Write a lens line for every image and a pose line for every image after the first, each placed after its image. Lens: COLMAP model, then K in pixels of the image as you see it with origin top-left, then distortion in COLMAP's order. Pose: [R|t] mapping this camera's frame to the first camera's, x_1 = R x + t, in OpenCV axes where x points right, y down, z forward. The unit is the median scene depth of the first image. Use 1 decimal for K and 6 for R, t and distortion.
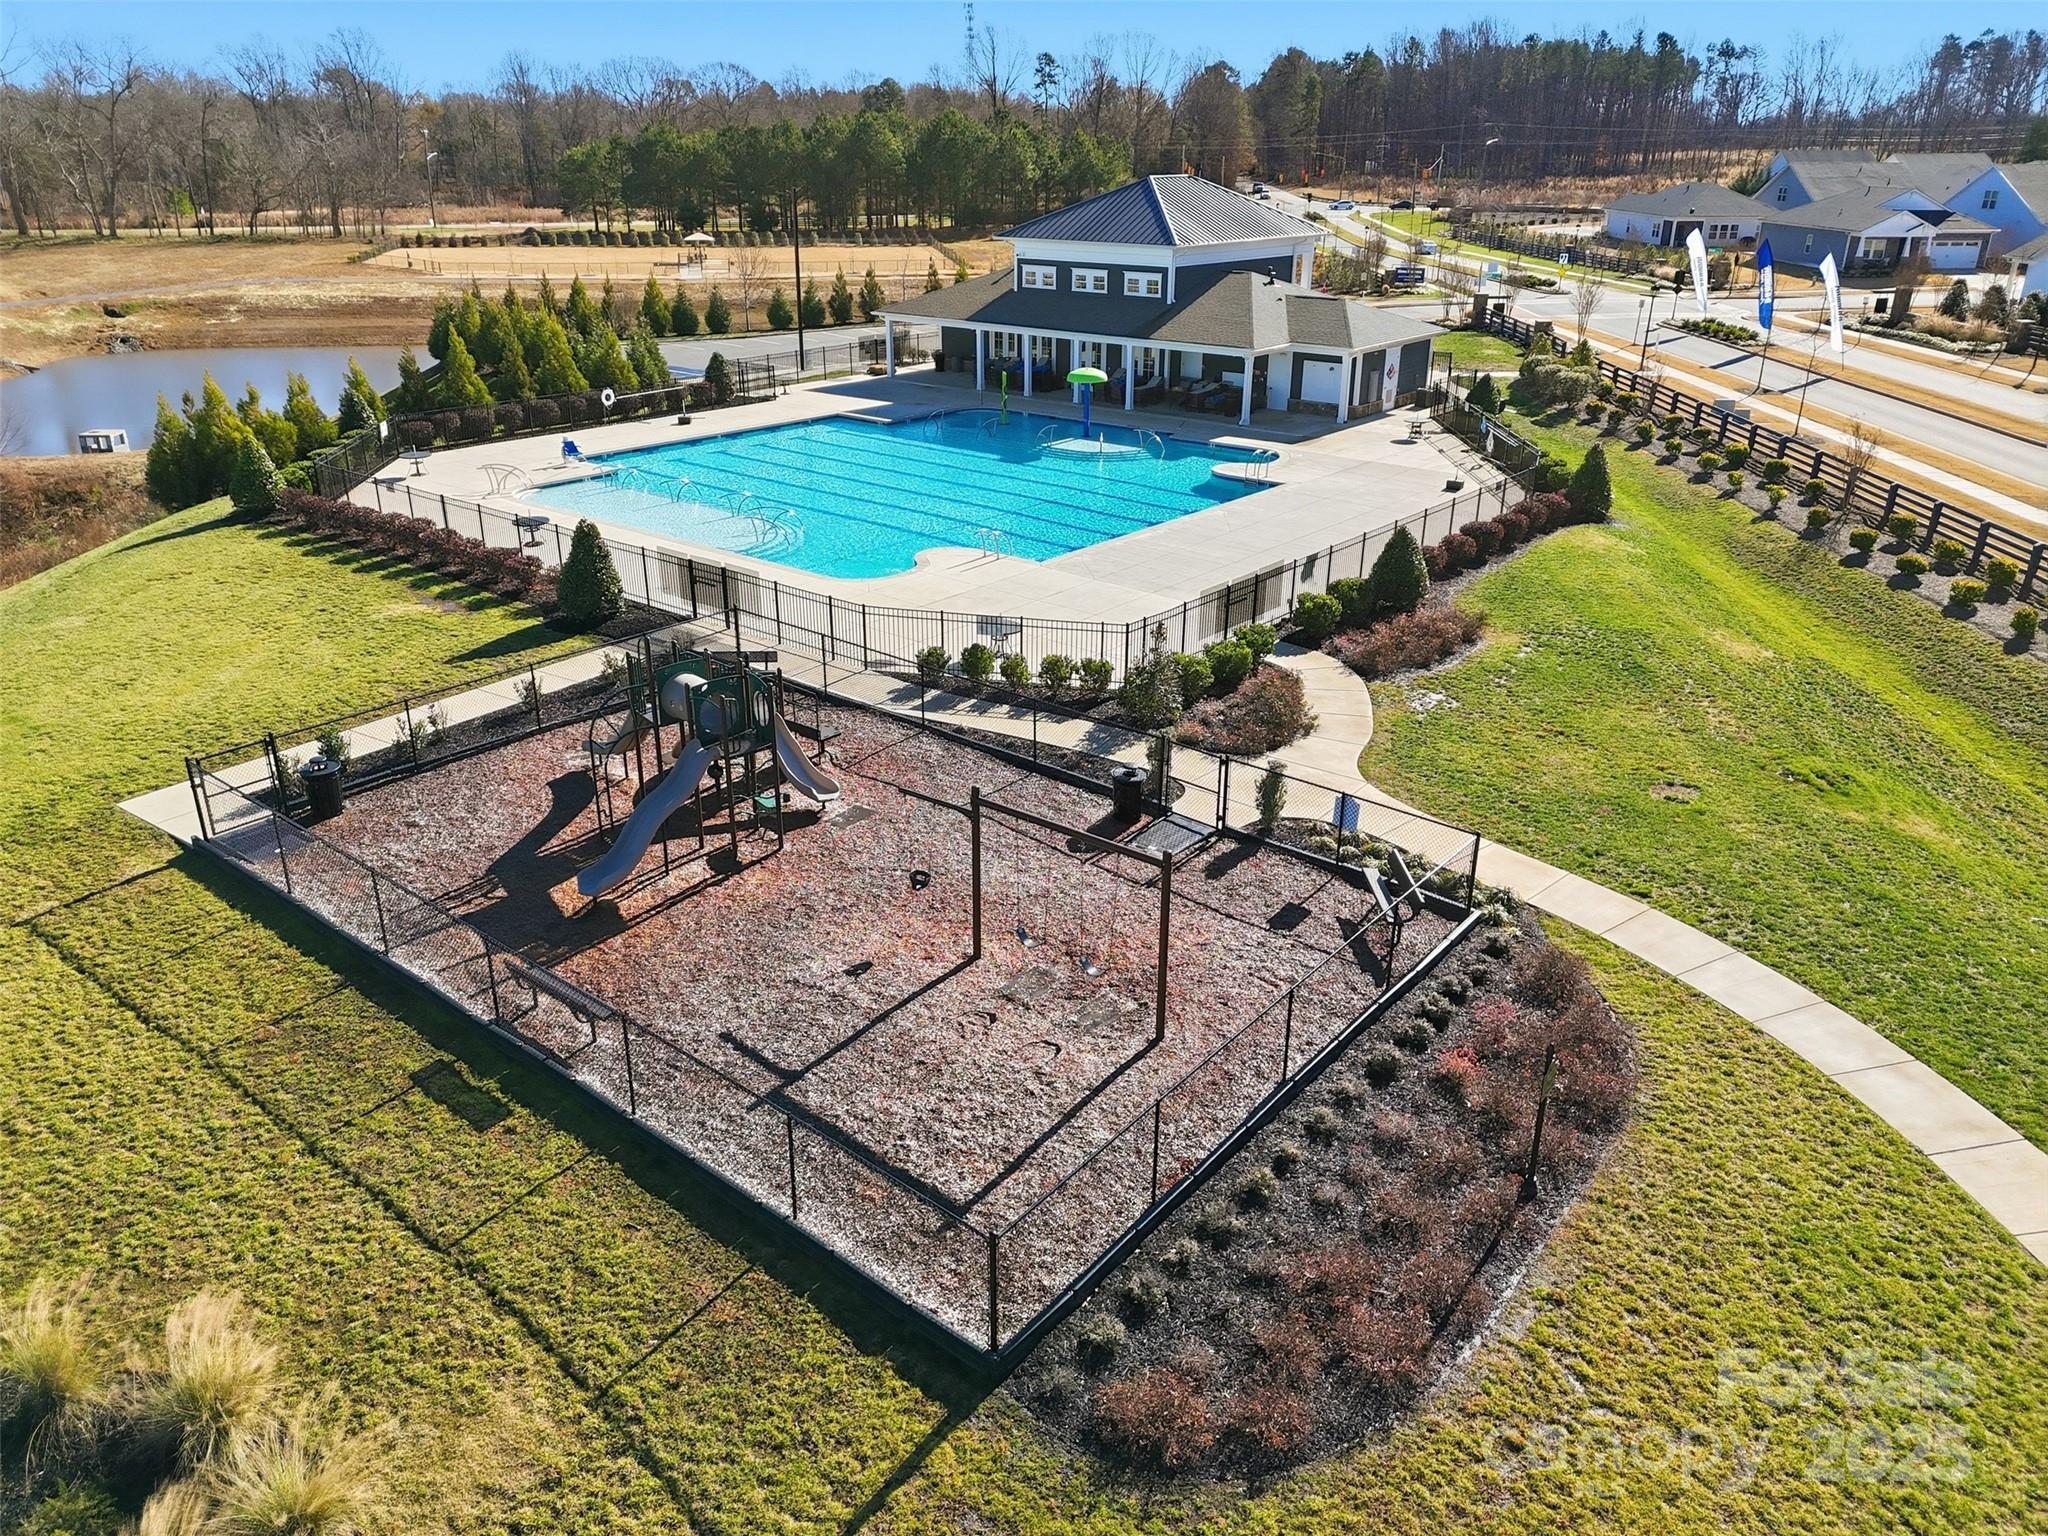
lens RADIAL K [[1478.0, 0, 1016.1], [0, 1478.0, 779.3], [0, 0, 1]] dist [0.066401, -0.055781]
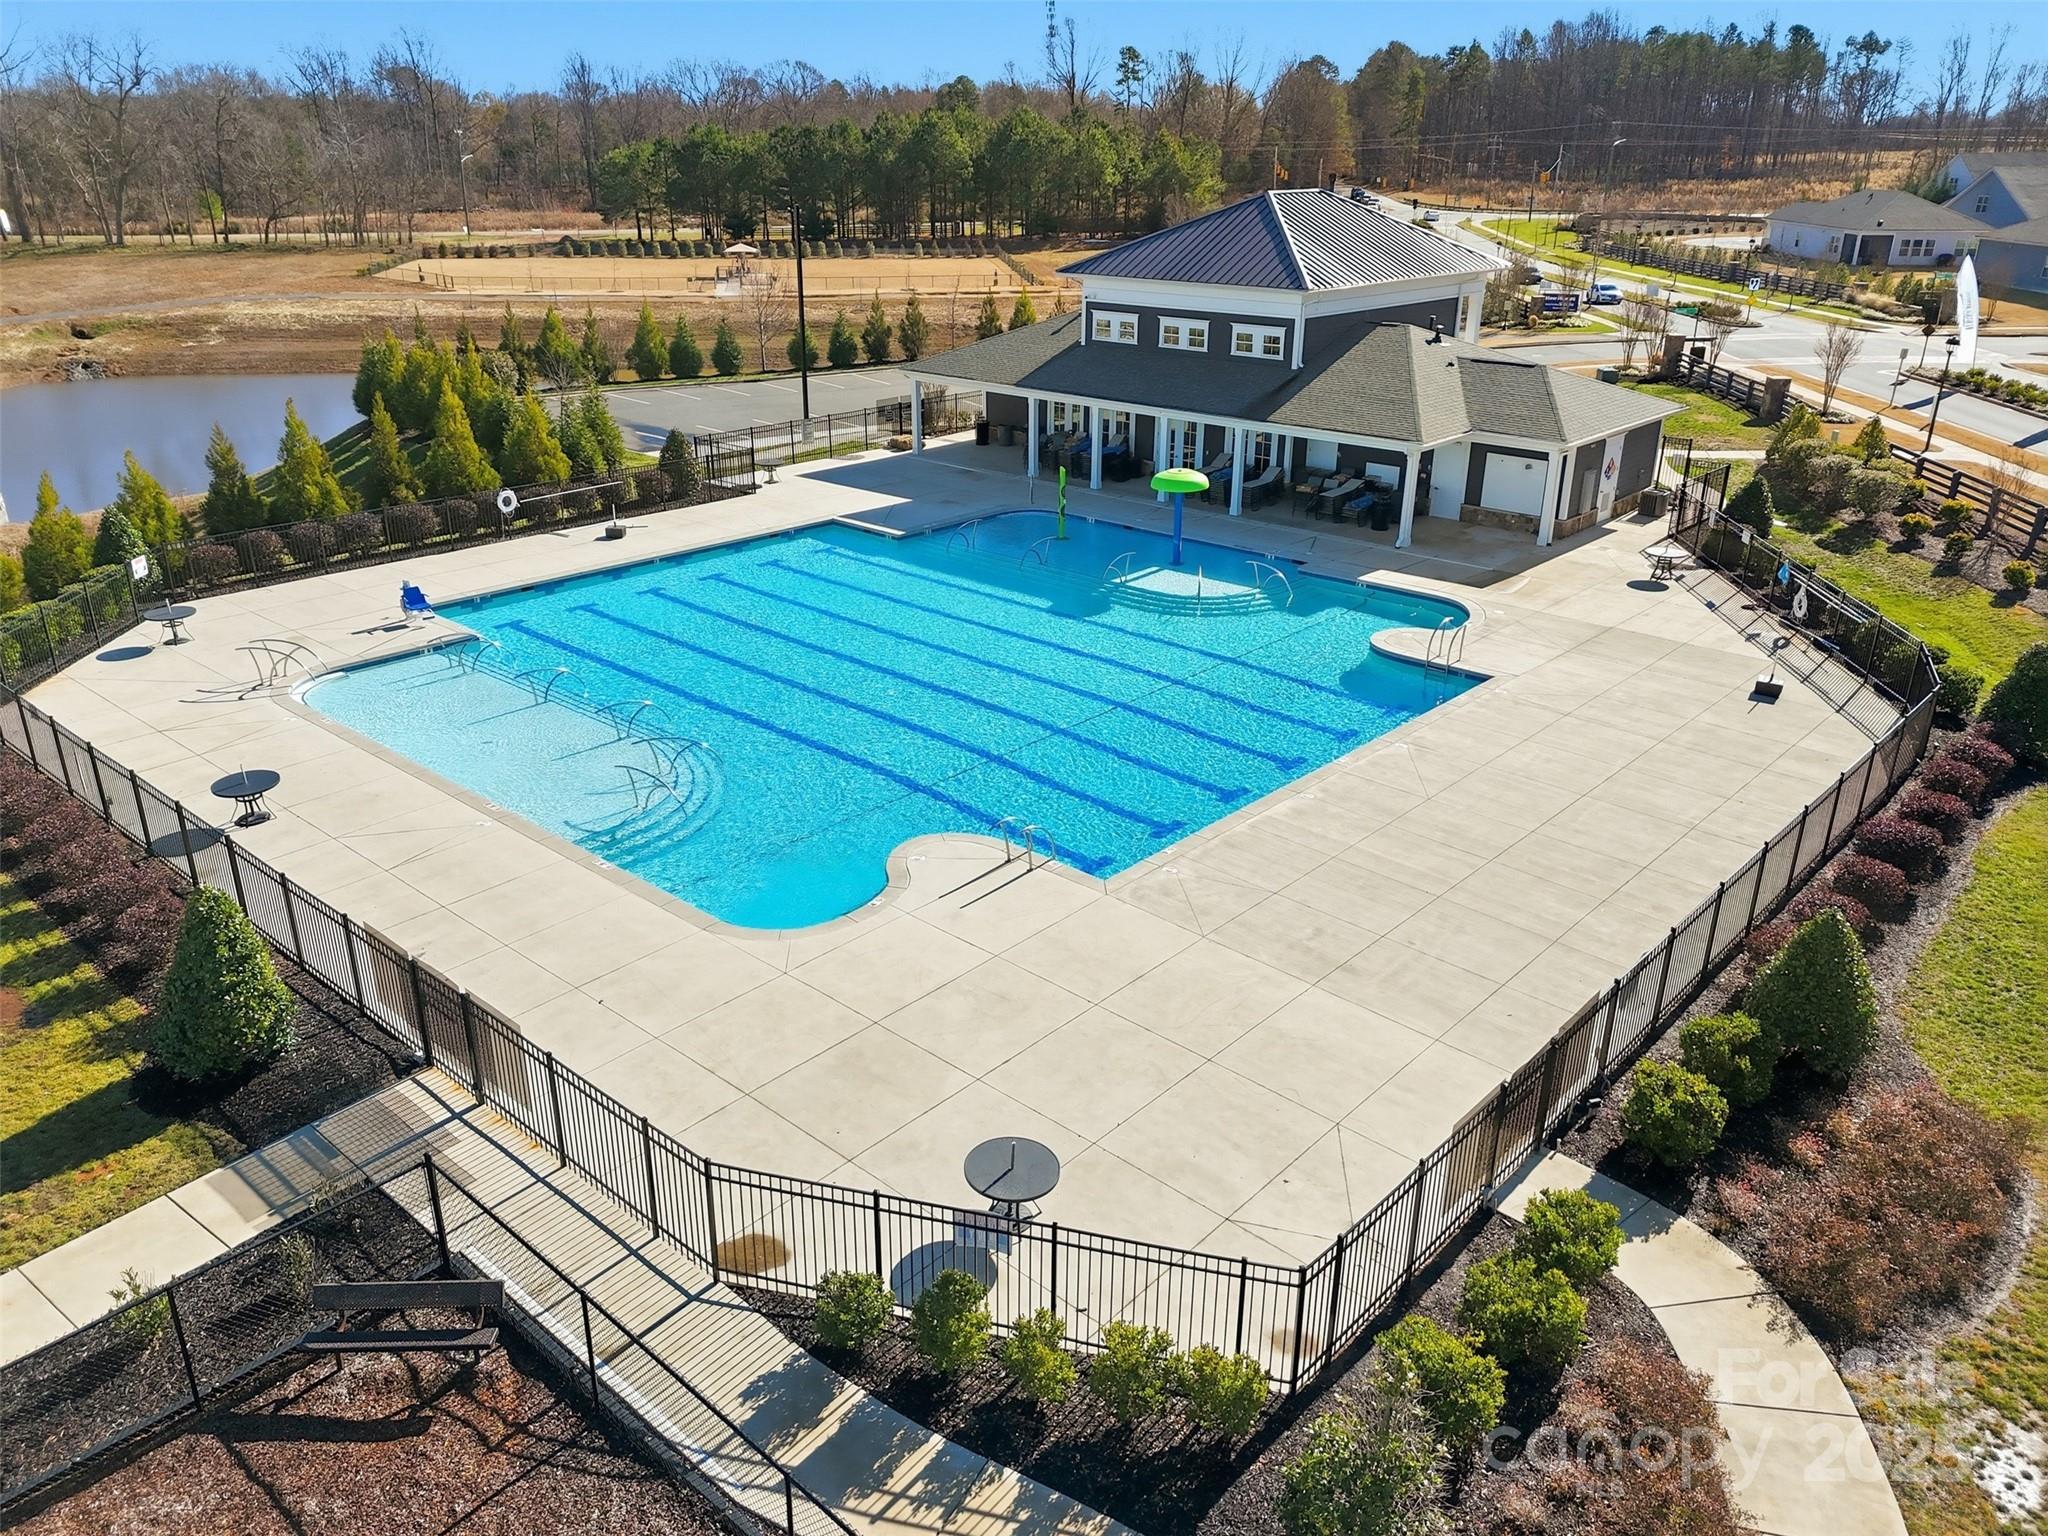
lens RADIAL K [[1478.0, 0, 1016.1], [0, 1478.0, 779.3], [0, 0, 1]] dist [0.066401, -0.055781]
pose [[0.998763, 0.020364, -0.045361, 0.003451], [-0.020370, 0.999792, 0.000329, -0.084576], [0.045358, 0.000595, 0.998971, 0.195479]]
